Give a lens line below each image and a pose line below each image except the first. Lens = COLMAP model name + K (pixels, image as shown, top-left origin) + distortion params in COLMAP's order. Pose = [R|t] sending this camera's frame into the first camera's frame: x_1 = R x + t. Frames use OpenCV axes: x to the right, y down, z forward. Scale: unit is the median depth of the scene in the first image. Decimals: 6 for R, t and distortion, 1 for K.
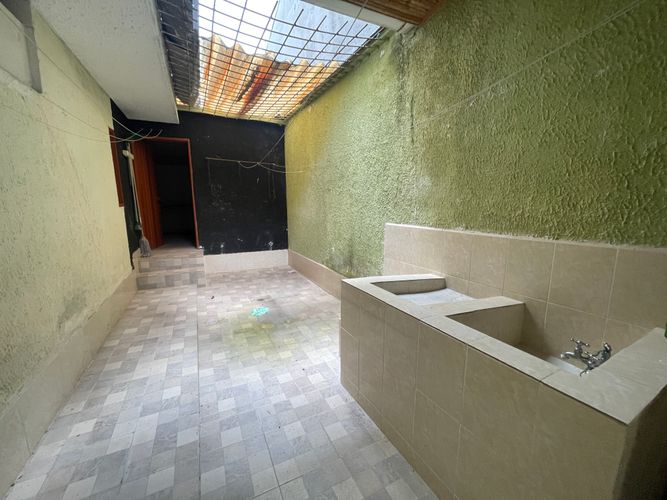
lens RADIAL K [[268.4, 0, 331.1], [0, 268.4, 246.7], [0, 0, 1]] dist [-0.001703, -0.000091]
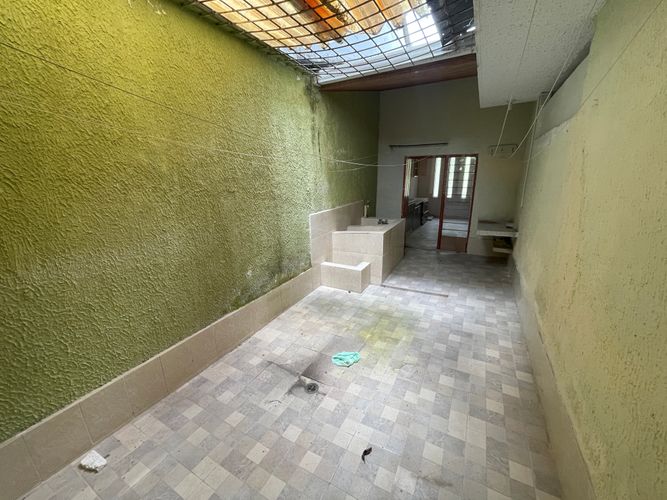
lens RADIAL K [[268.4, 0, 332.2], [0, 268.4, 248.0], [0, 0, 1]] dist [-0.001703, -0.000091]
pose [[-0.570870, -0.208559, 0.794110, -0.957818], [0.155927, 0.922057, 0.354256, -0.390089], [-0.806098, 0.326058, -0.493855, 1.612814]]
